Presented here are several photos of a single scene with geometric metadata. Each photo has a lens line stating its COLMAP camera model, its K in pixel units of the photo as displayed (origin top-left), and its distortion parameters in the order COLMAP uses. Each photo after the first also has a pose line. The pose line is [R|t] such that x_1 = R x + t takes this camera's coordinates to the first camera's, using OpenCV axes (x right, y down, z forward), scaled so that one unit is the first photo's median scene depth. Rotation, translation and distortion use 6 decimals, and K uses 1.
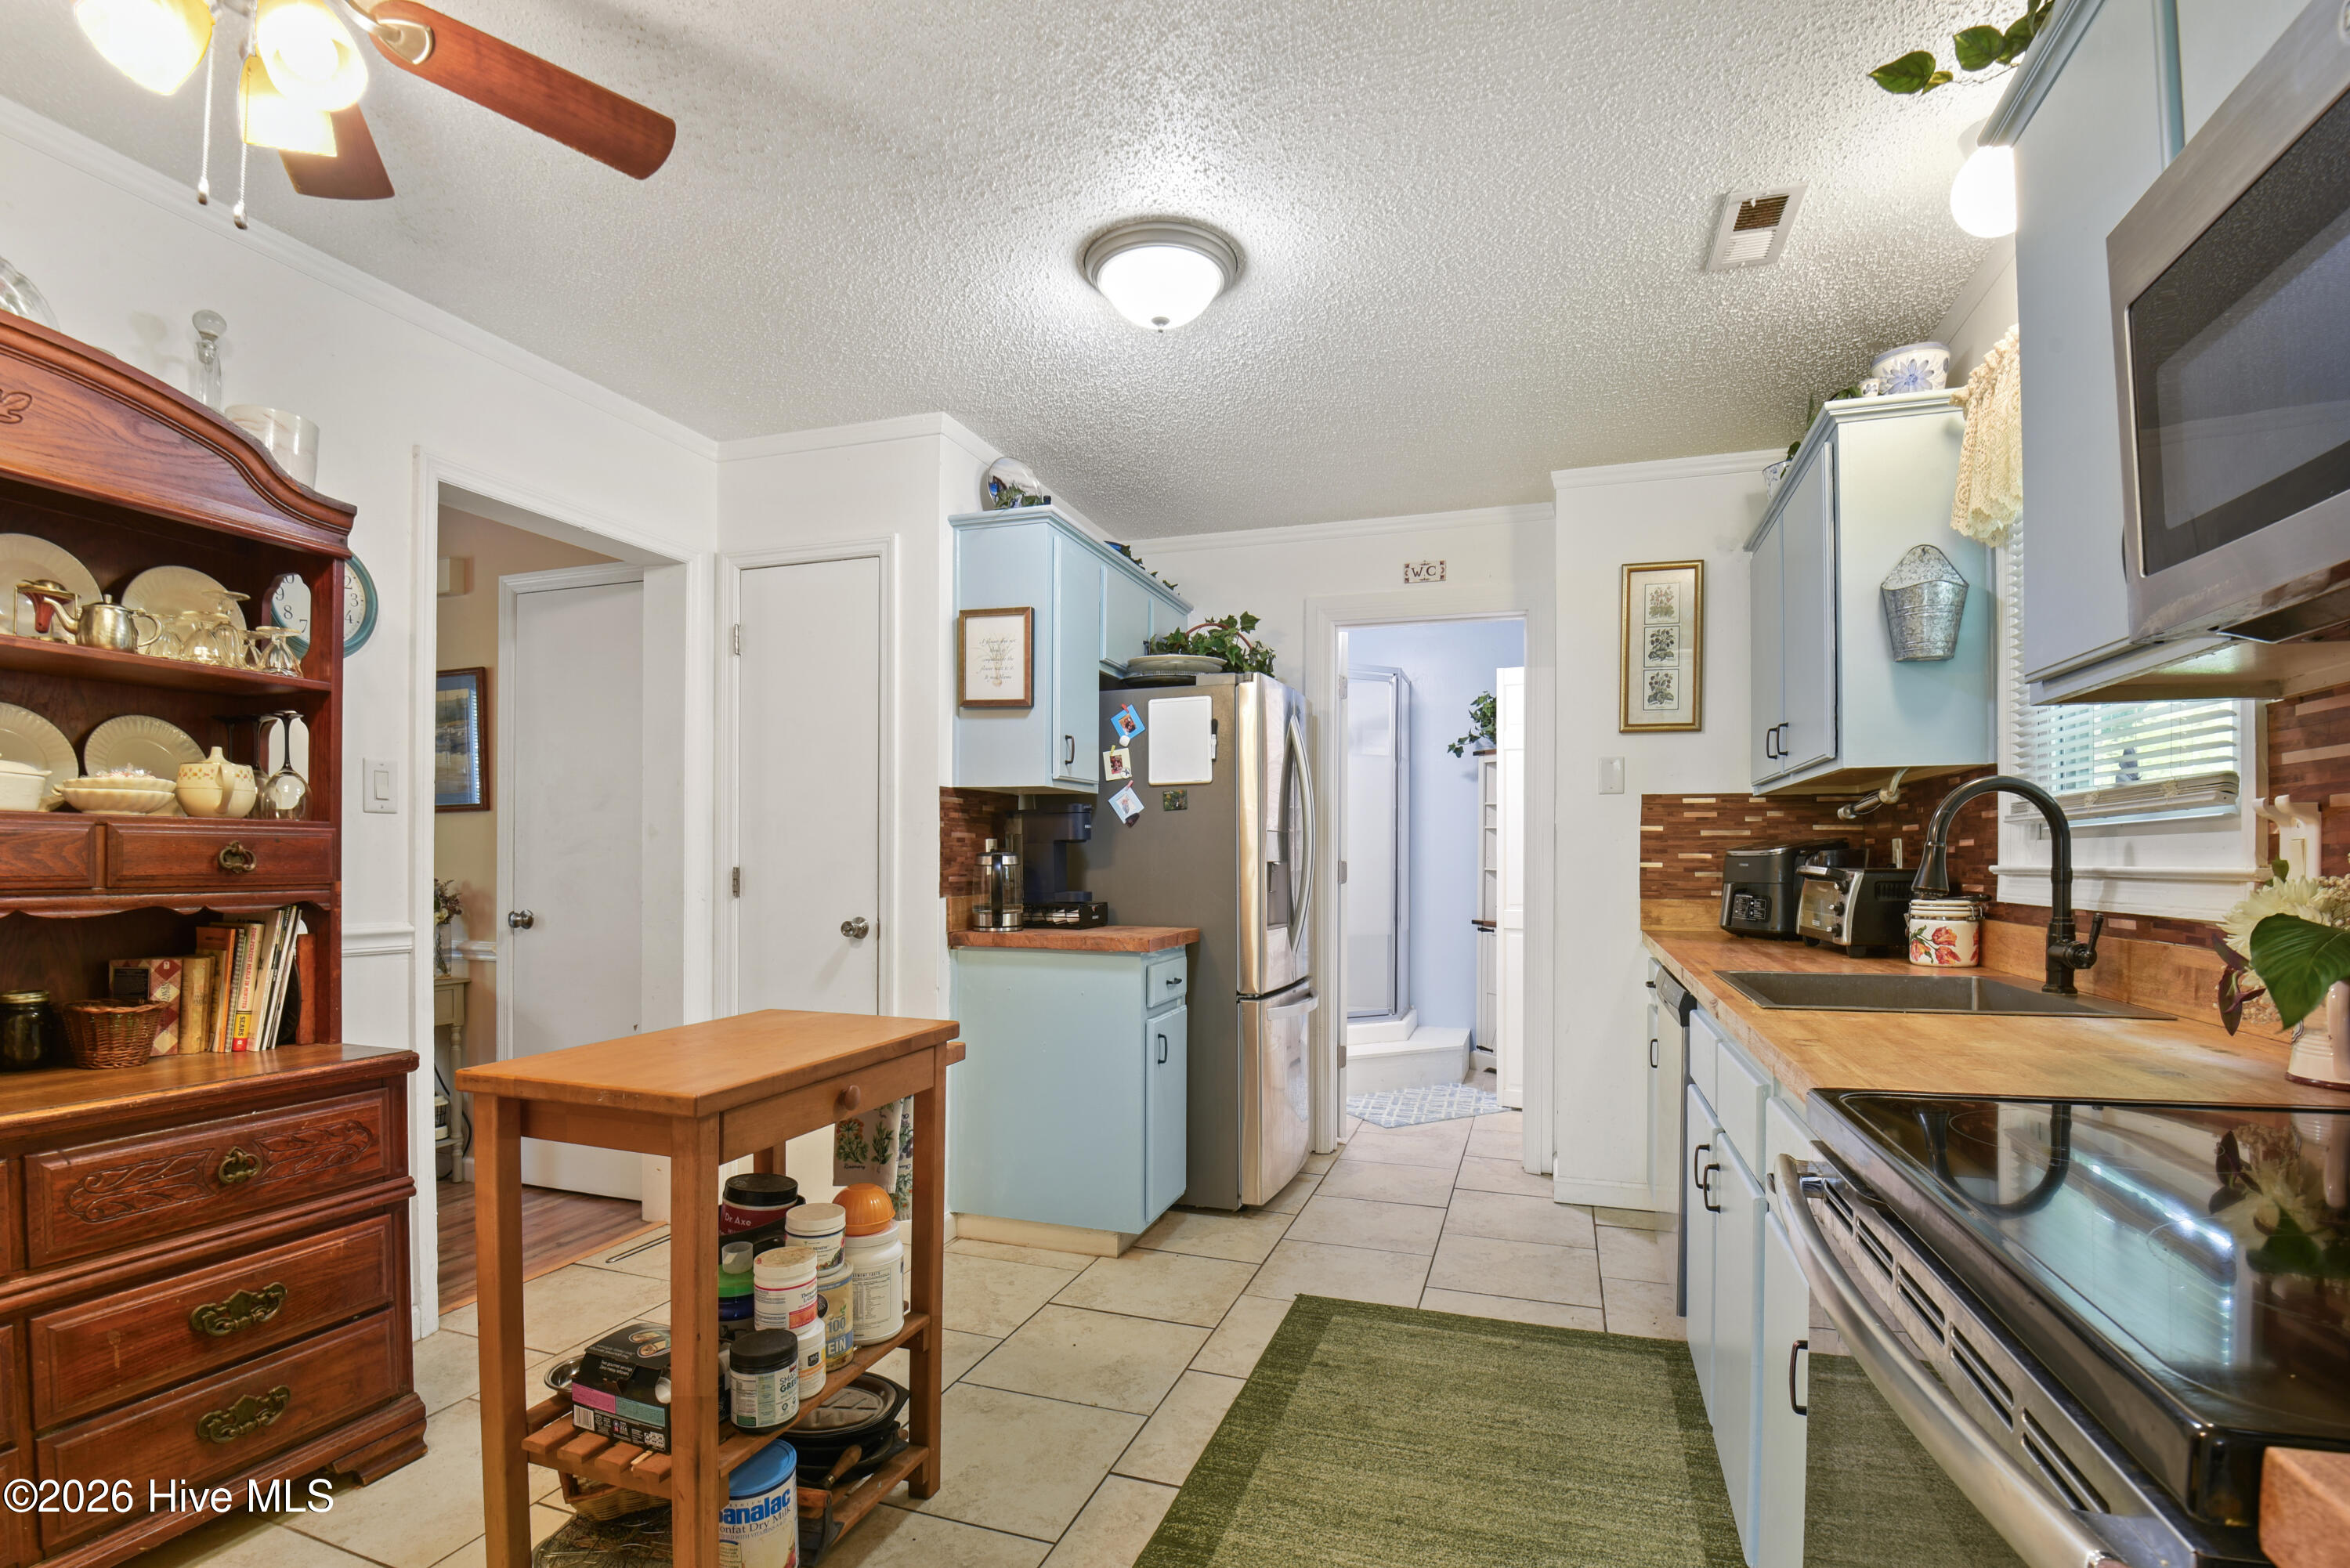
lens RADIAL K [[1096.0, 0, 1178.7], [0, 1096.0, 819.8], [0, 0, 1]] dist [-0.014619, -0.010583]
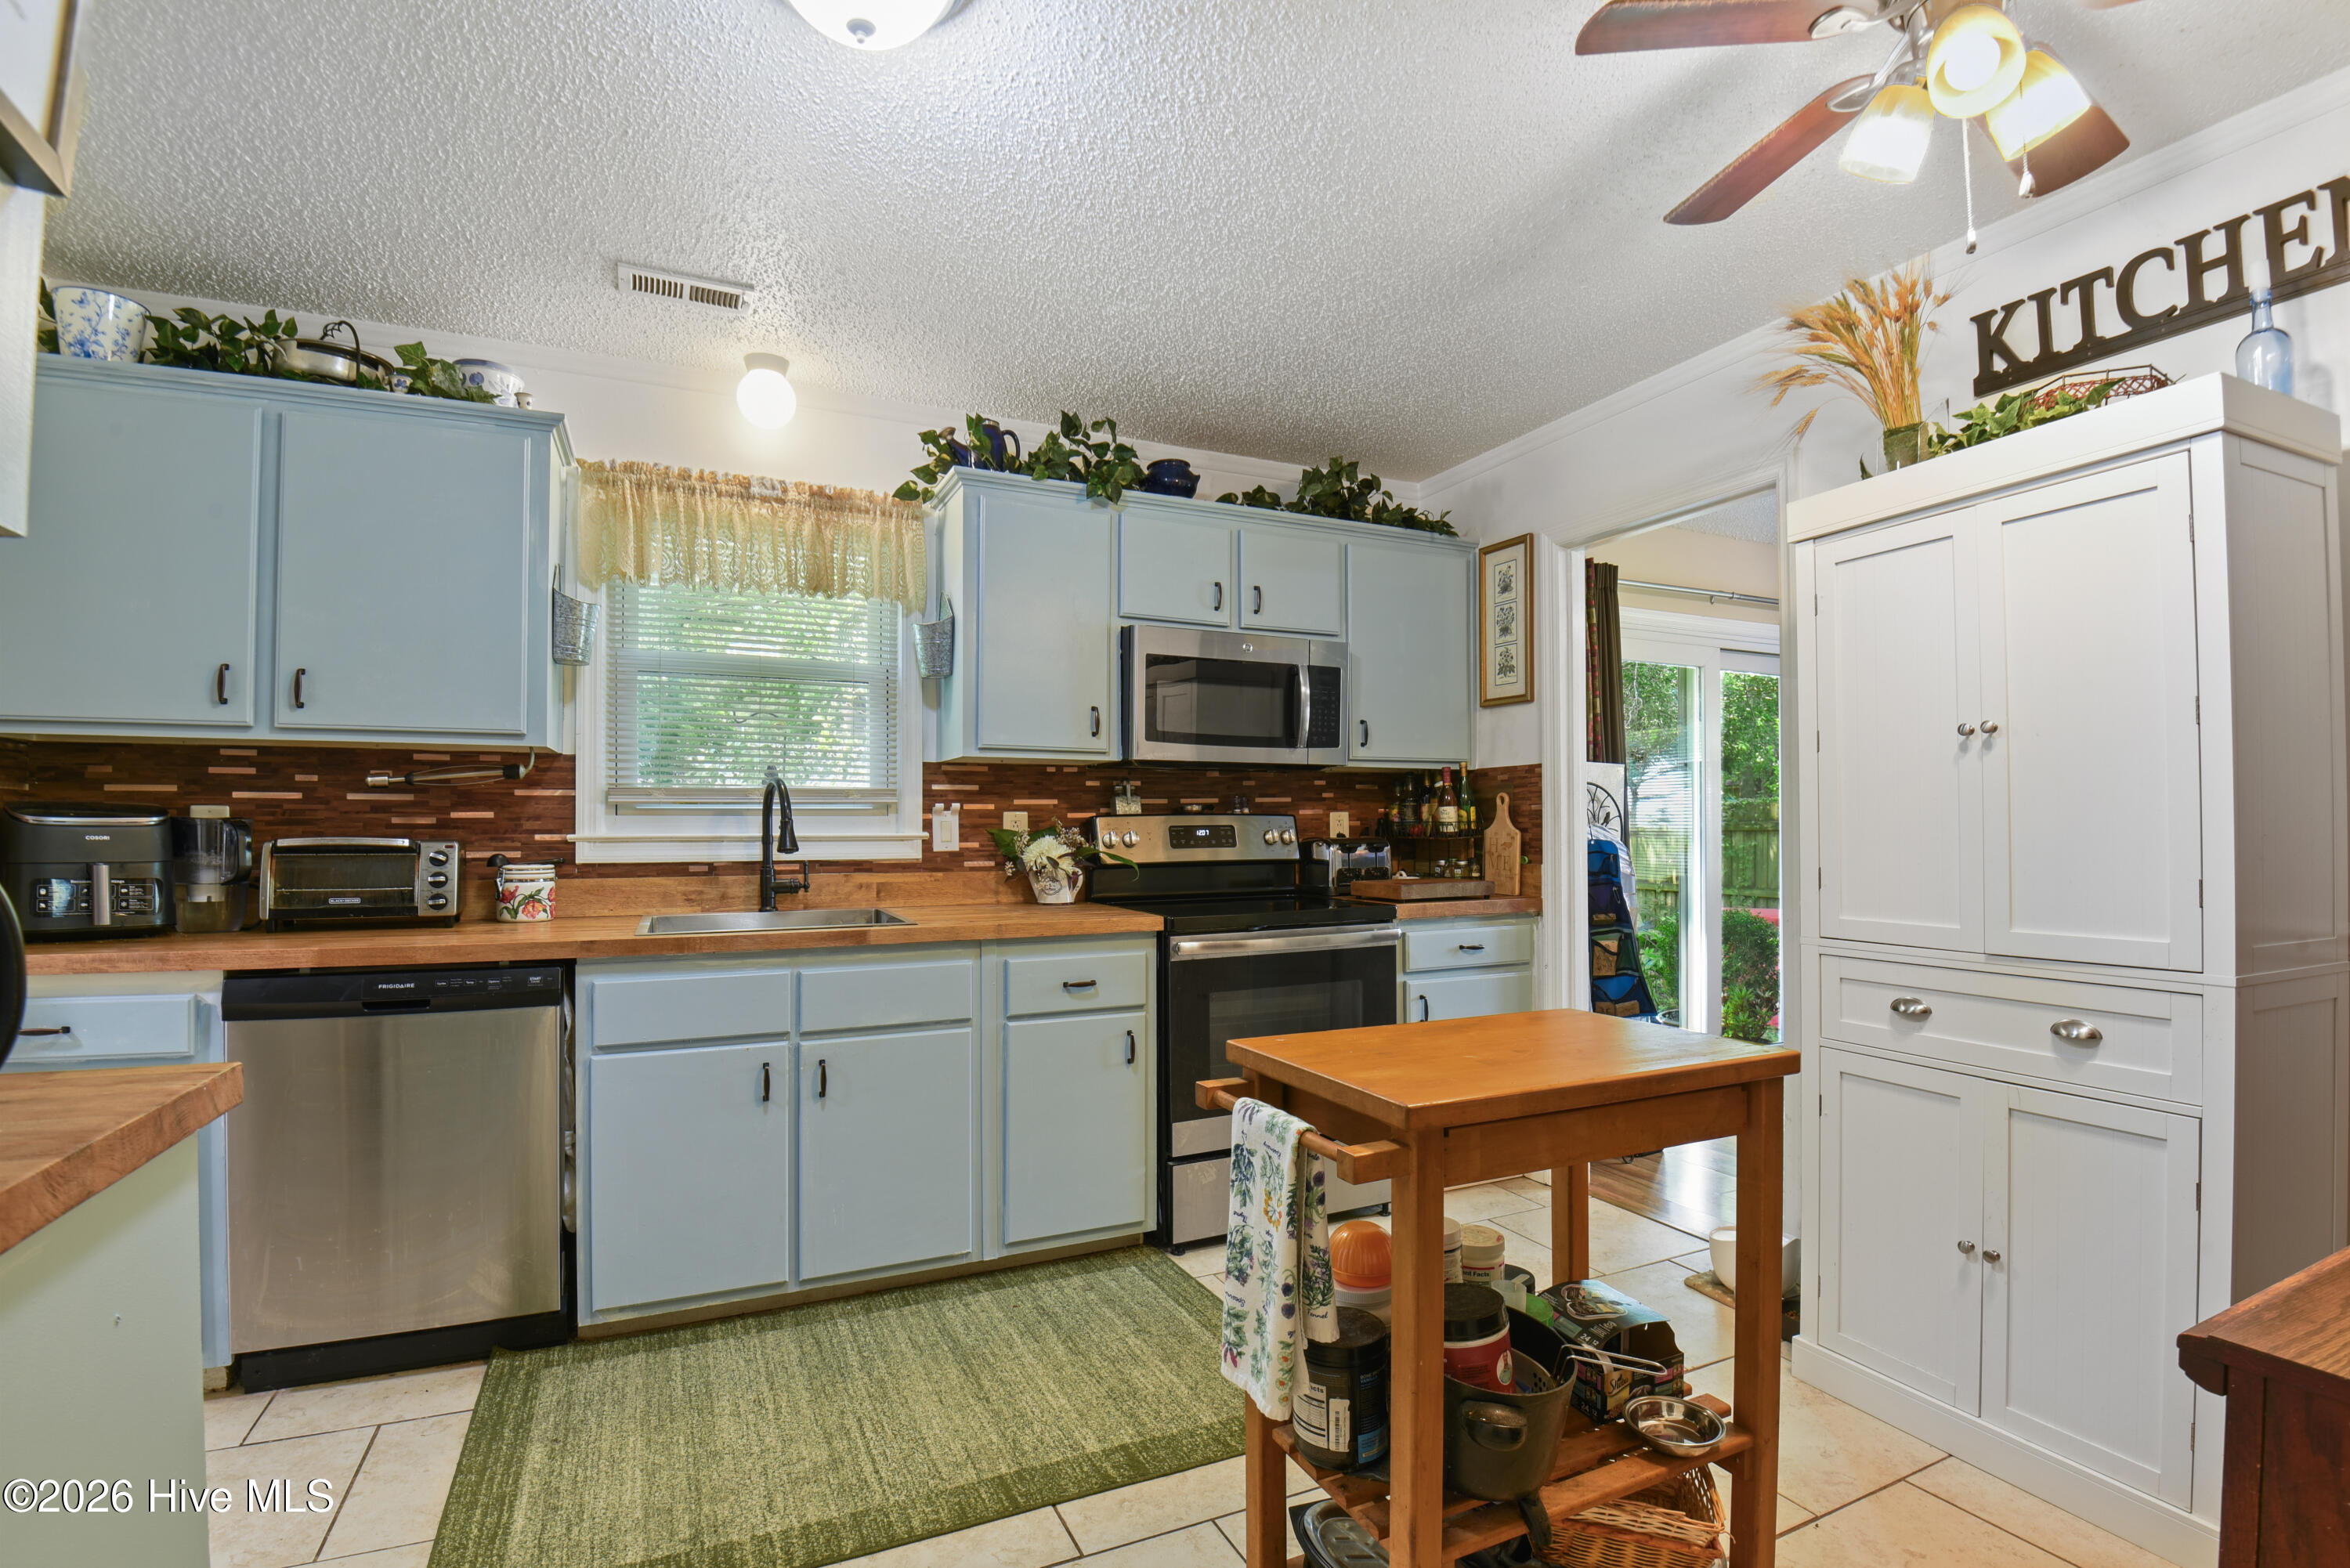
lens RADIAL K [[1096.0, 0, 1178.7], [0, 1096.0, 819.8], [0, 0, 1]] dist [-0.014619, -0.010583]
pose [[-0.694701, 0.002731, 0.719294, -0.806076], [-0.027231, 0.999176, -0.030093, 0.055622], [-0.718783, -0.040493, -0.694054, 1.727657]]
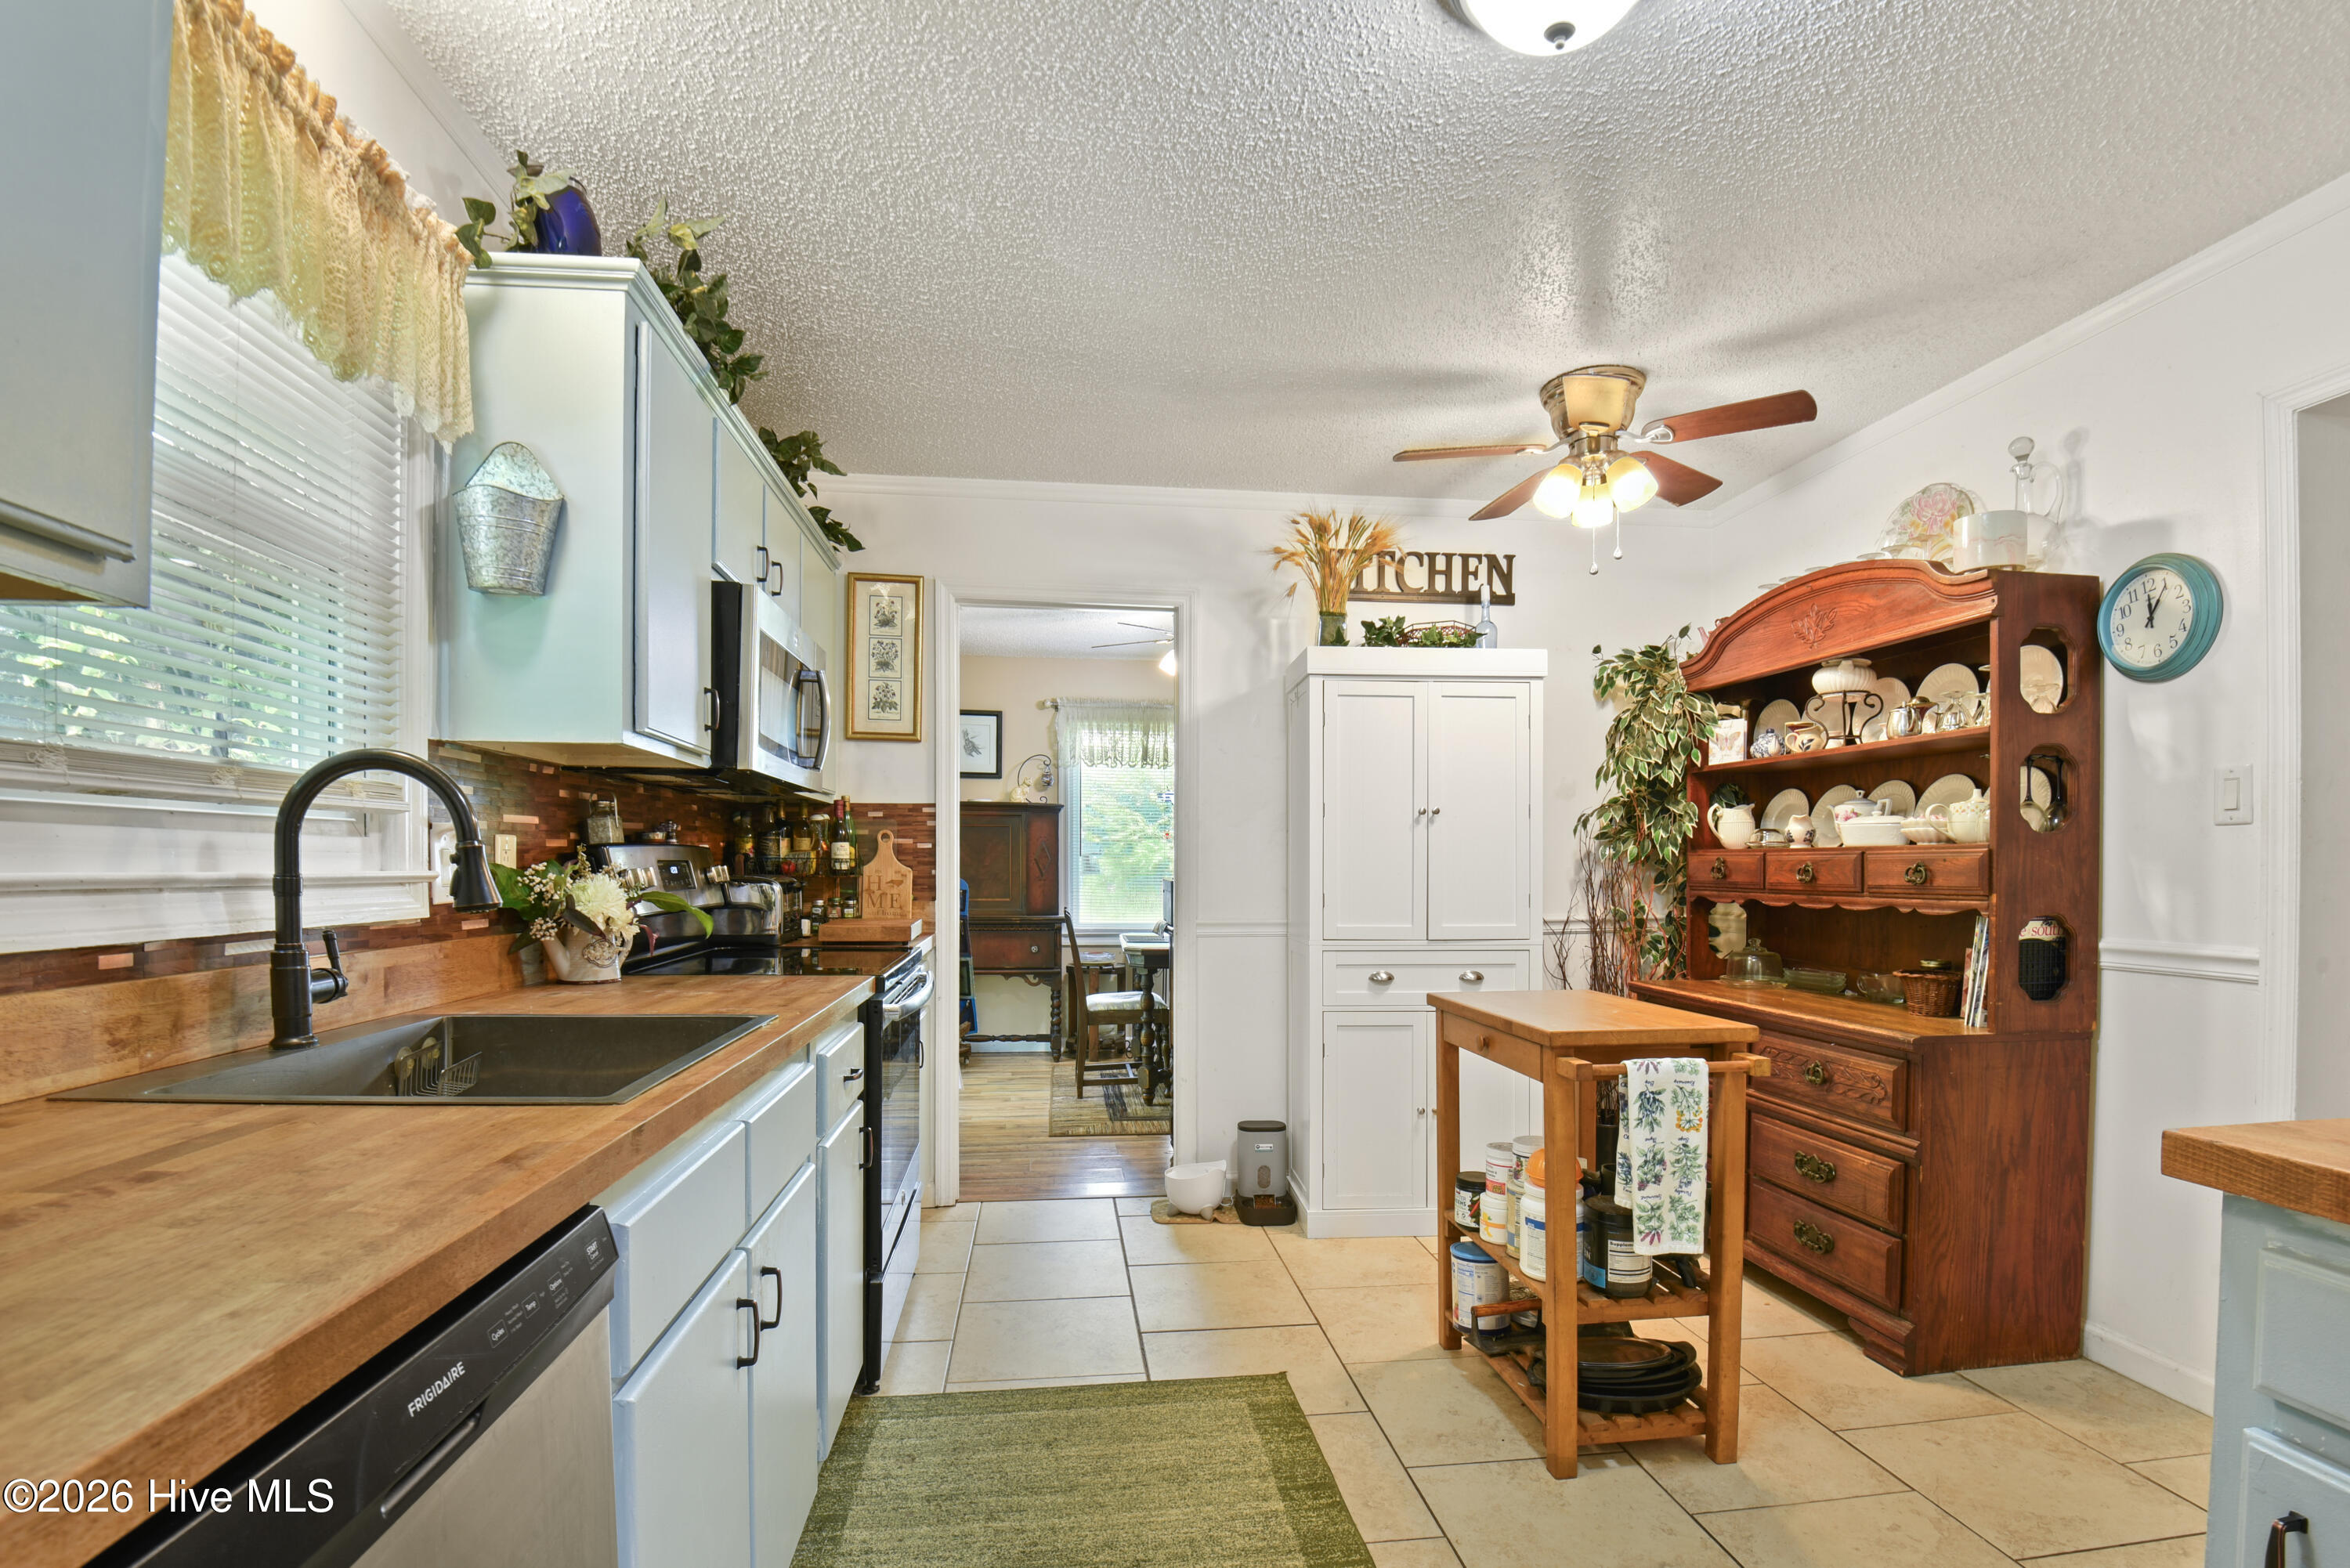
lens RADIAL K [[1113.0, 0, 1180.0], [0, 1113.0, 877.5], [0, 0, 1]] dist [-0.018278, -0.000274]
pose [[-0.901970, -0.003926, -0.431782, 0.602944], [0.007885, 0.999642, -0.025562, 0.071618], [0.431728, -0.026461, -0.901616, 1.951233]]
